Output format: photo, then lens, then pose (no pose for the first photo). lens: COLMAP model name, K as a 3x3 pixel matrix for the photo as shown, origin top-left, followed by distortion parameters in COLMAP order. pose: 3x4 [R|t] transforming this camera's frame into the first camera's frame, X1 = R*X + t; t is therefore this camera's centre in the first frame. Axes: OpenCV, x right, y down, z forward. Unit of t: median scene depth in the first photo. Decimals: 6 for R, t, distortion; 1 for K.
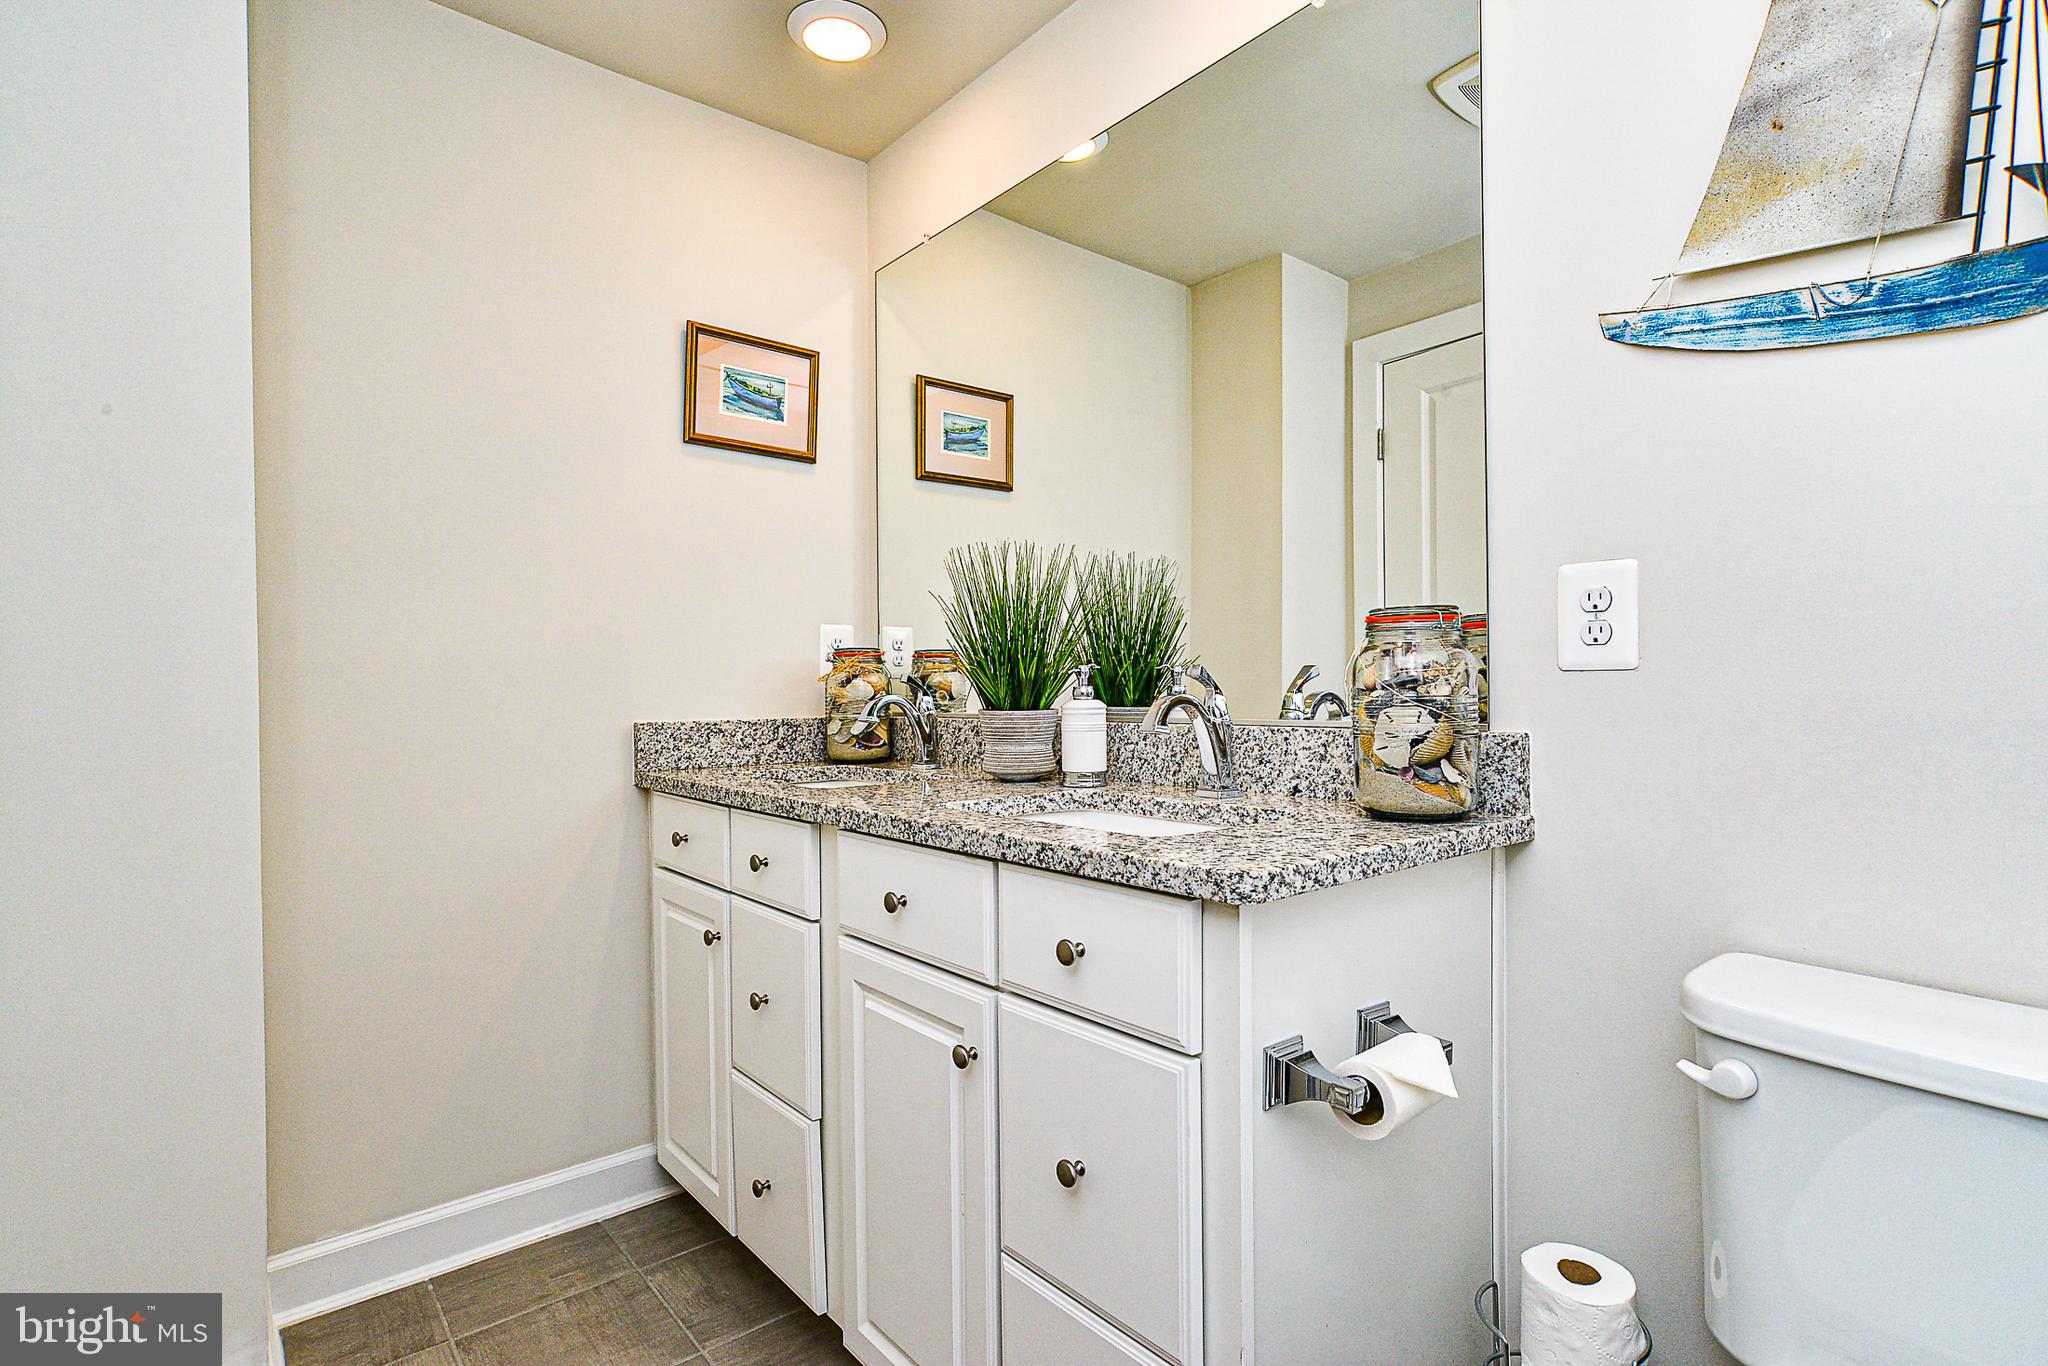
lens RADIAL K [[1016.8, 0, 1033.1], [0, 1016.8, 676.8], [0, 0, 1]] dist [-0.017311, 0.013541]
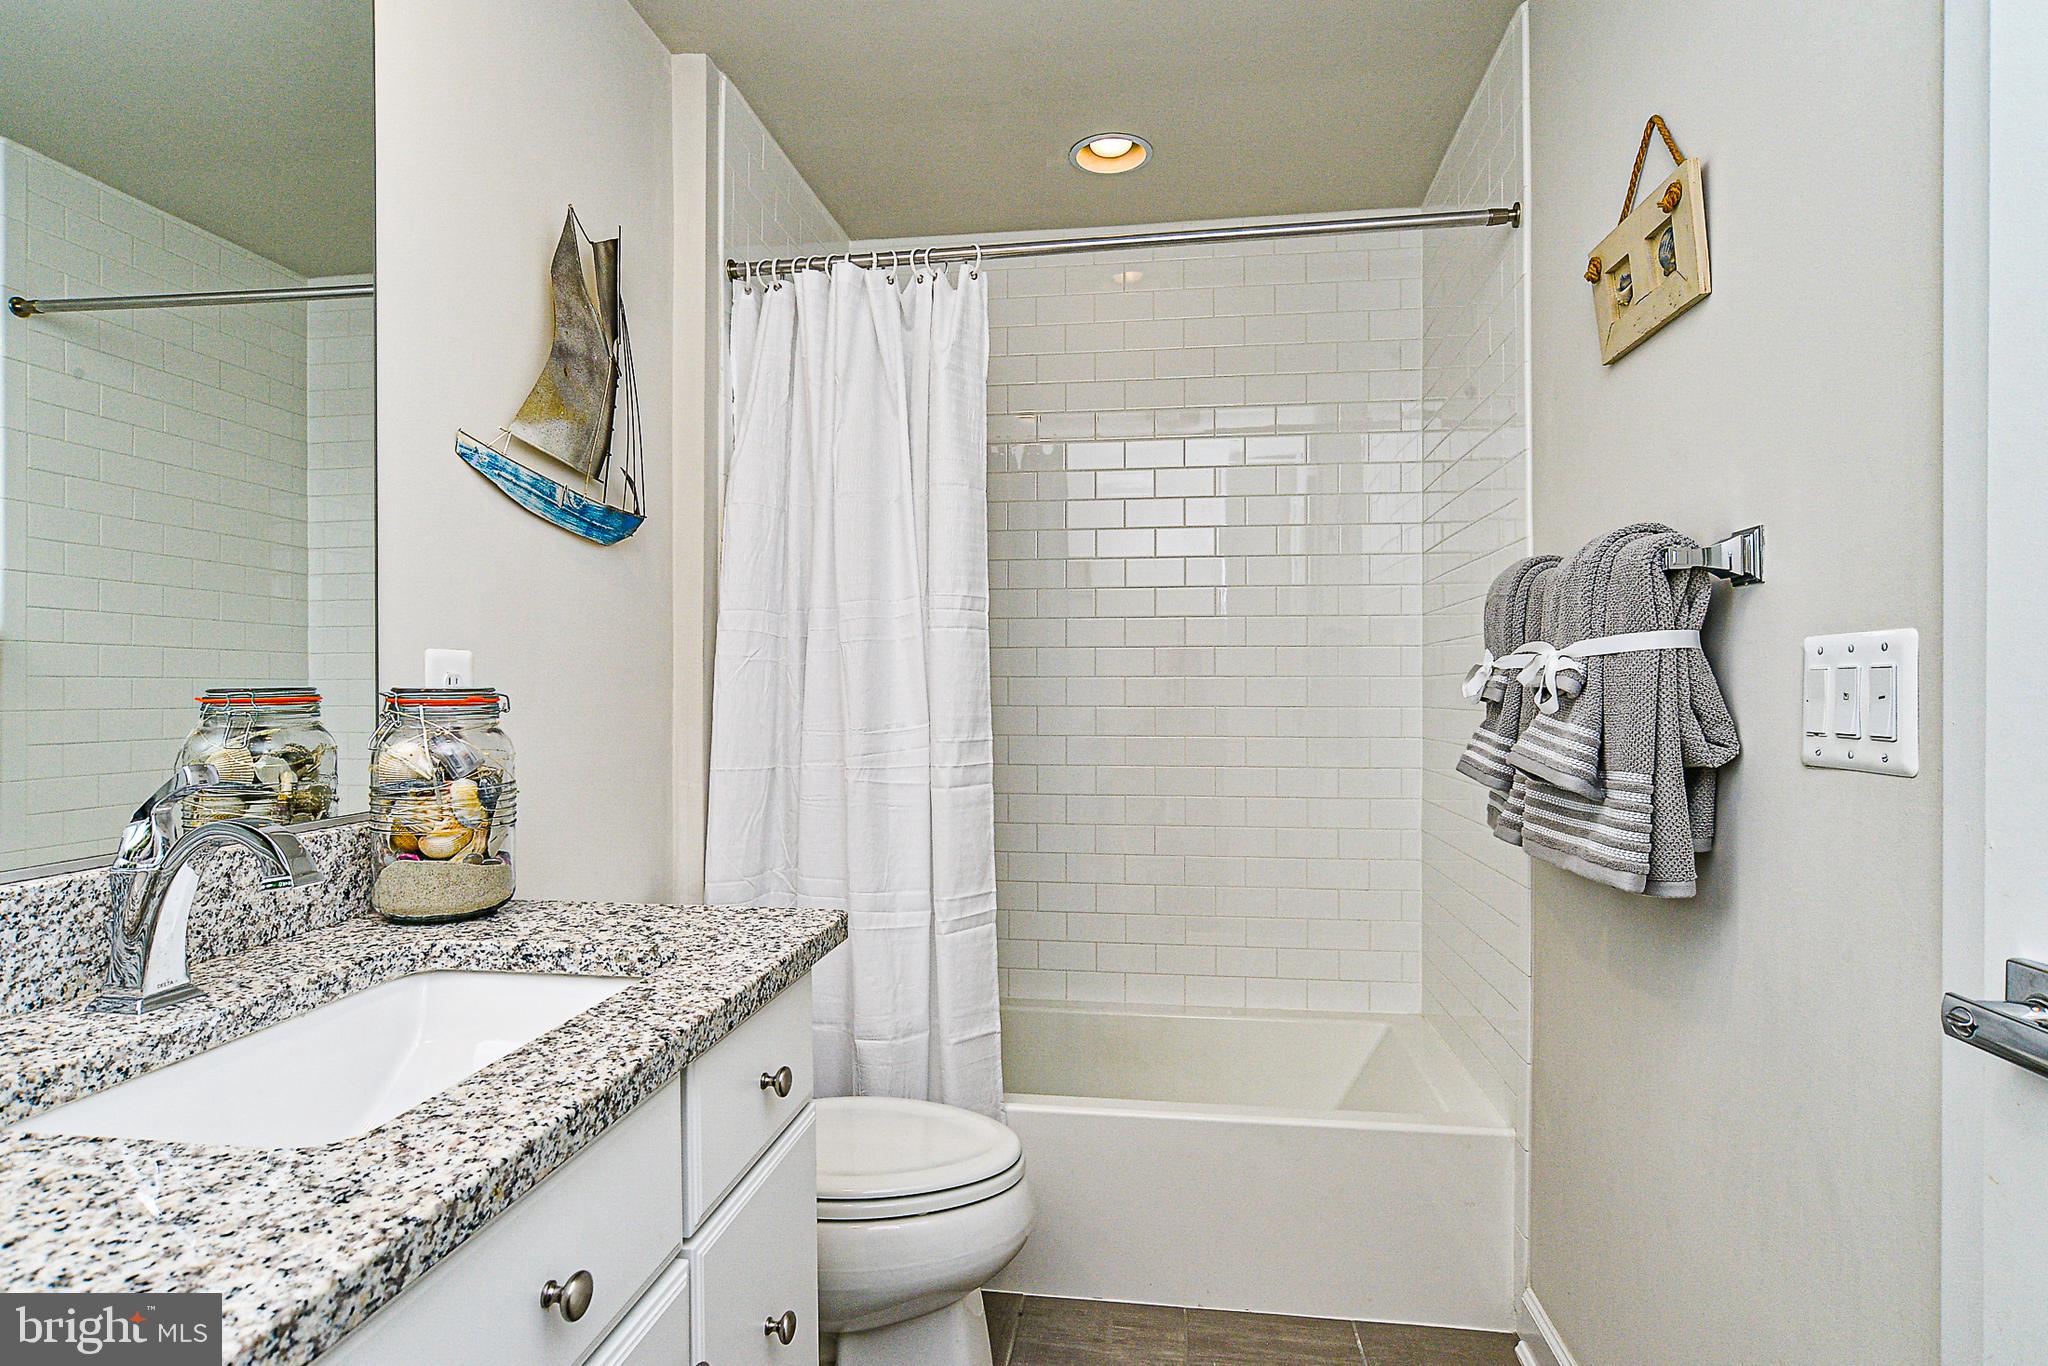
lens RADIAL K [[1016.8, 0, 1032.0], [0, 1016.8, 691.9], [0, 0, 1]] dist [-0.017311, 0.013541]
pose [[-0.668496, 0.006470, 0.743688, -0.602495], [0.001713, 0.999973, -0.007160, -0.051443], [-0.743714, -0.003512, -0.668489, 1.103221]]
